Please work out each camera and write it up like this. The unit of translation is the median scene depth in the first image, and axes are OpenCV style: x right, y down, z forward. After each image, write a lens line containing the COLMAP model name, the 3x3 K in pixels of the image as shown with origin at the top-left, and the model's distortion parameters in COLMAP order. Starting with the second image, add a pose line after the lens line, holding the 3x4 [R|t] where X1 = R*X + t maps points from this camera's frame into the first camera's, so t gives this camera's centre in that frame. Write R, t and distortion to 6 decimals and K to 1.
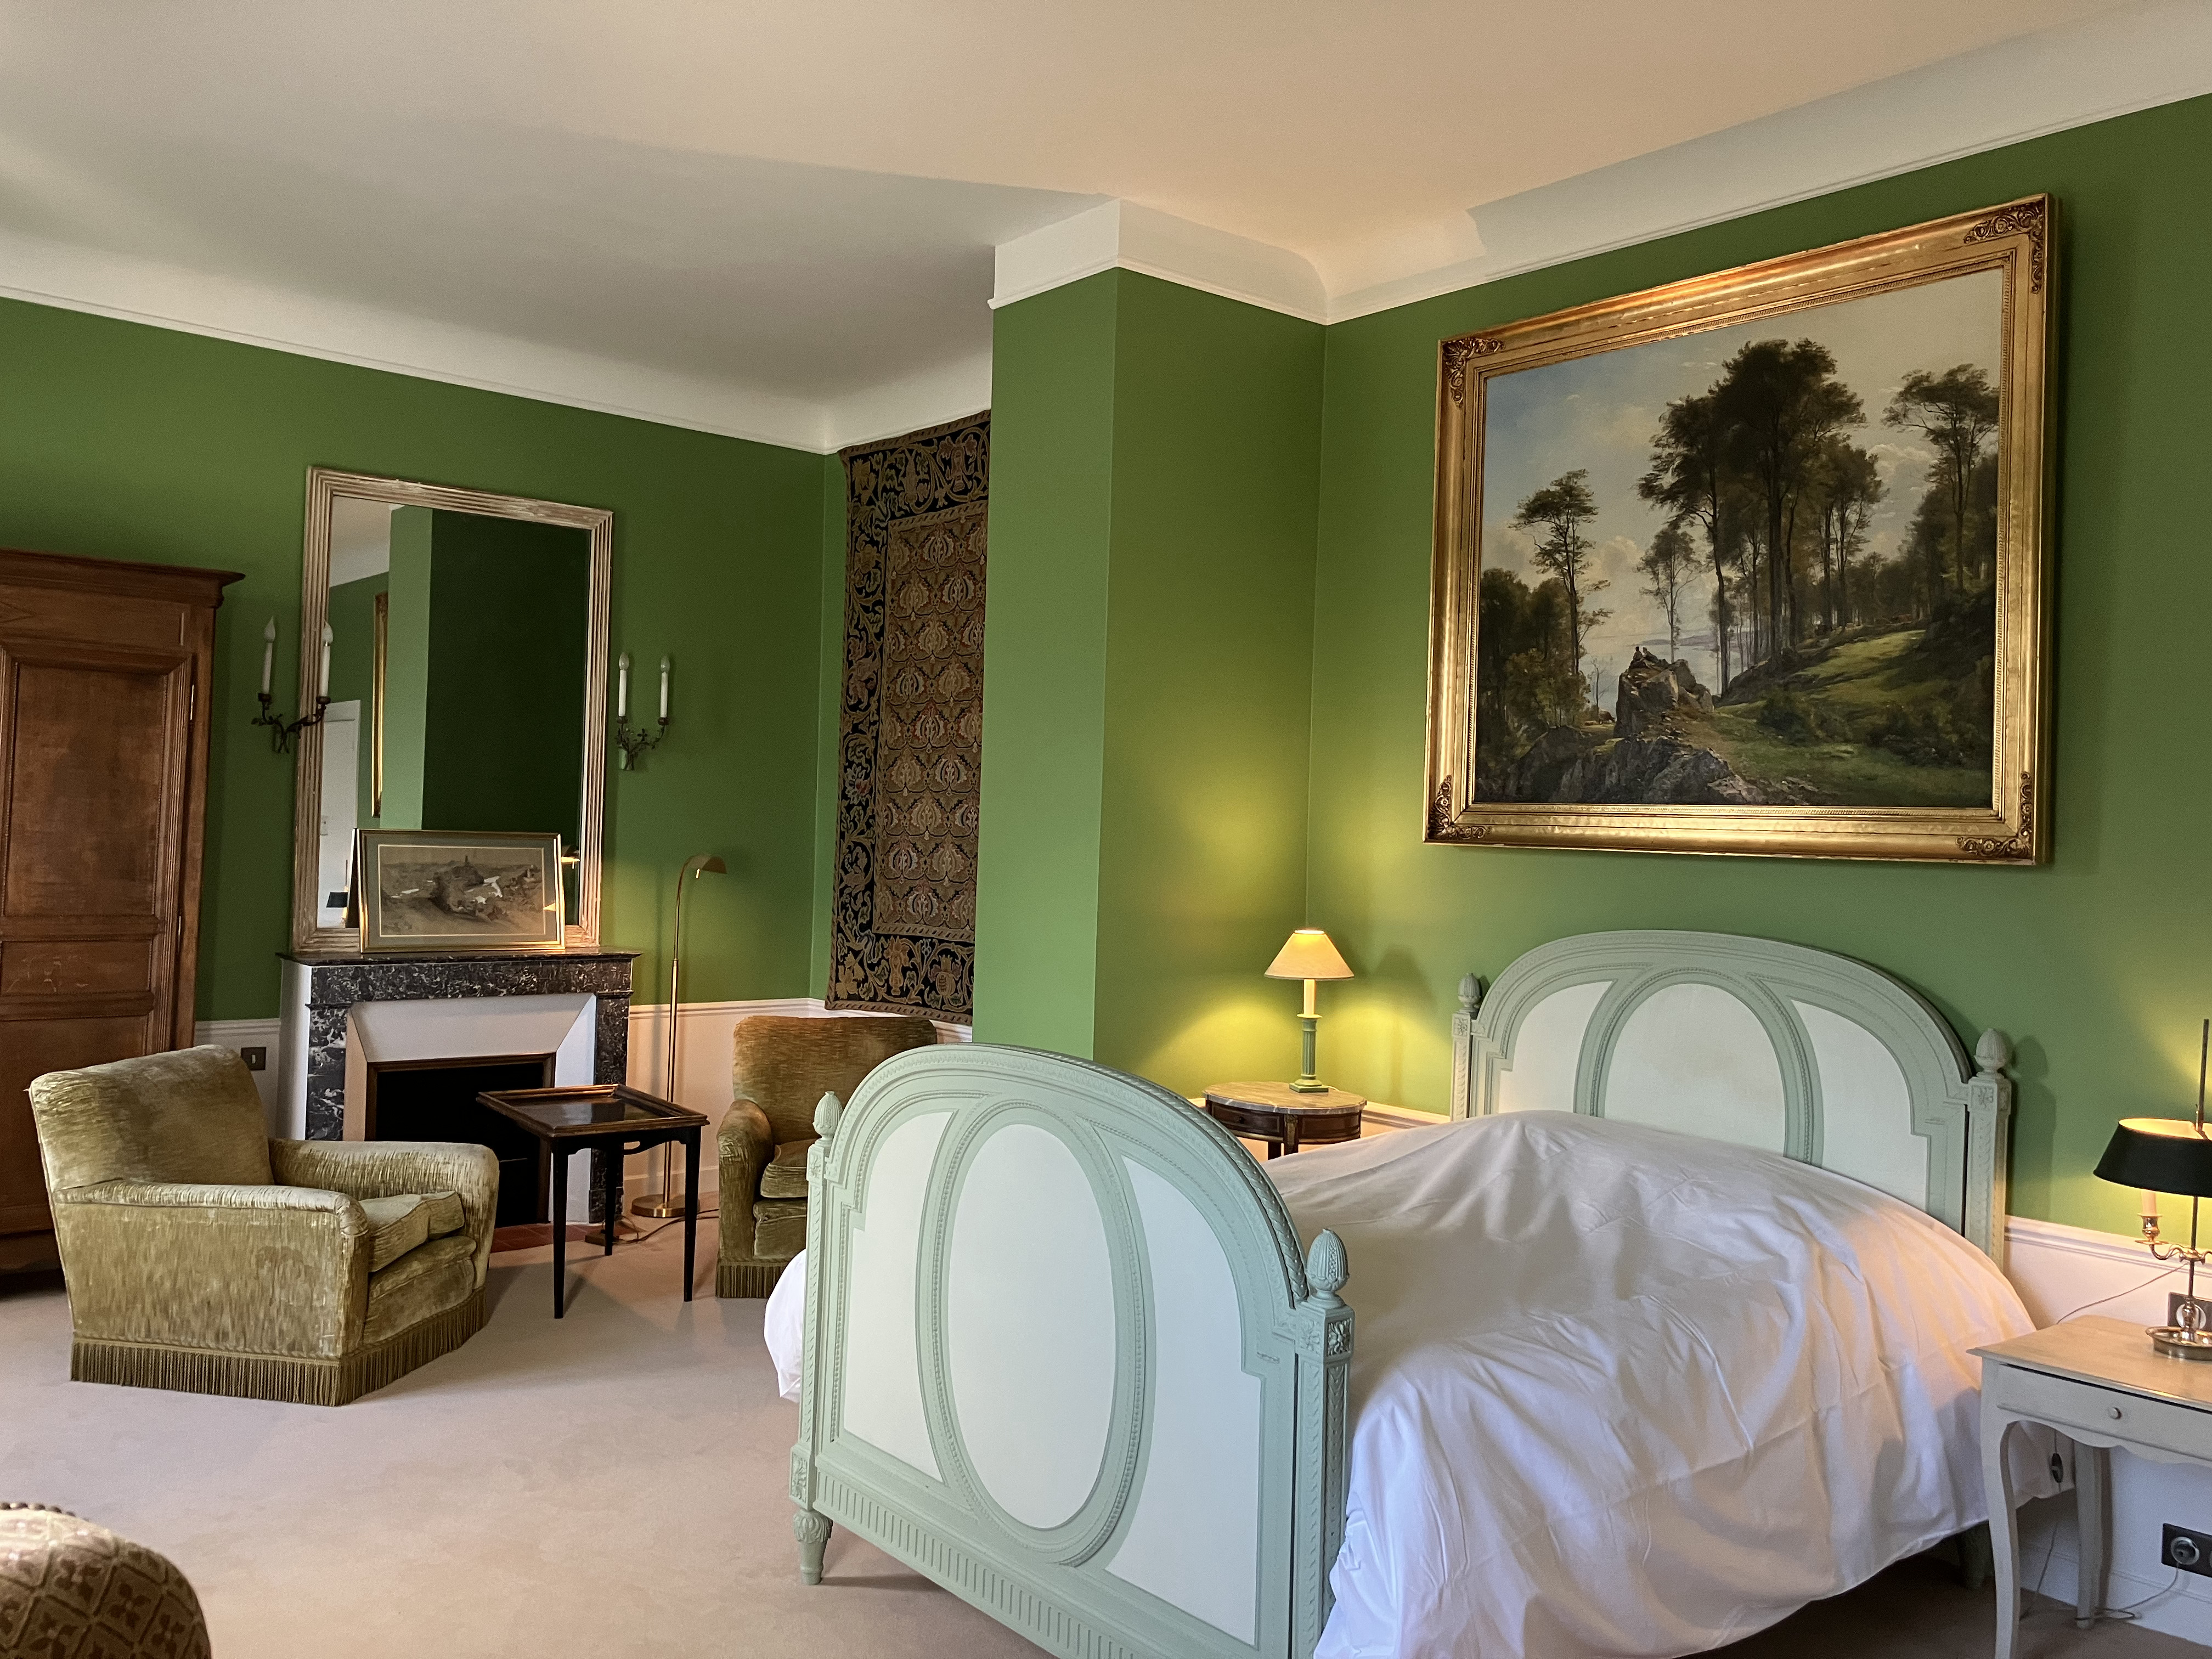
lens RADIAL K [[1722.5, 0, 1111.1], [0, 1722.5, 811.8], [0, 0, 1]] dist [-0.004044, -0.013621]
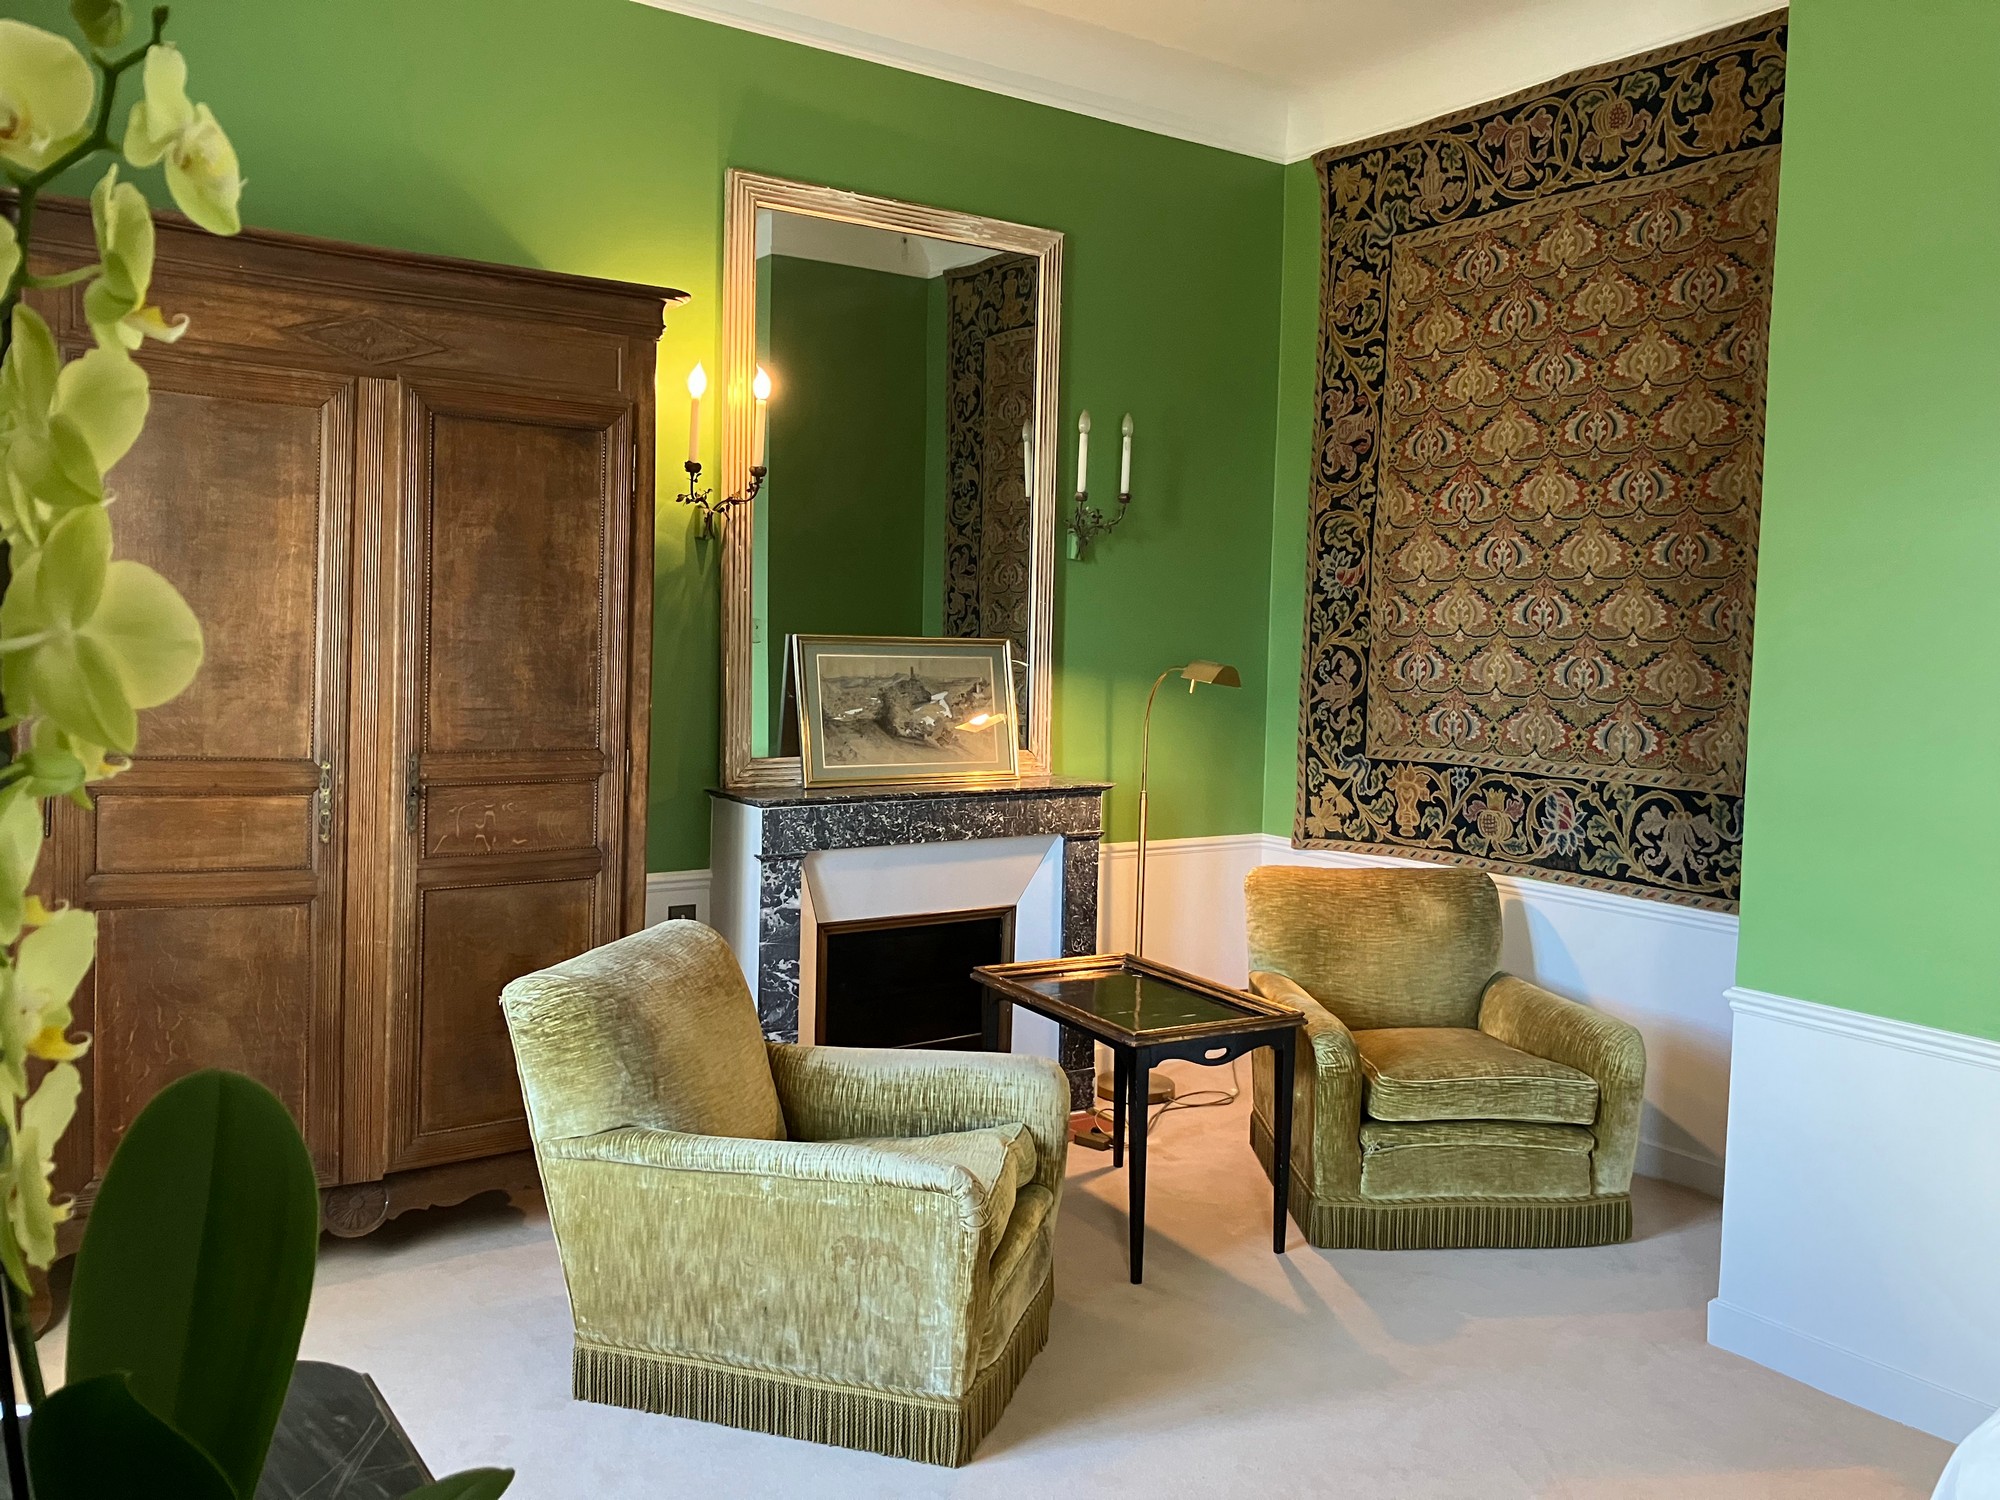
lens RADIAL K [[1587.4, 0, 1000.0], [0, 1587.4, 750.0], [0, 0, 1]] dist [-0.007783, -0.015562]
pose [[0.991636, 0.001251, -0.129062, -0.258703], [0.009588, 0.996476, 0.083332, 0.003222], [0.128712, -0.083873, 0.988129, 0.290243]]
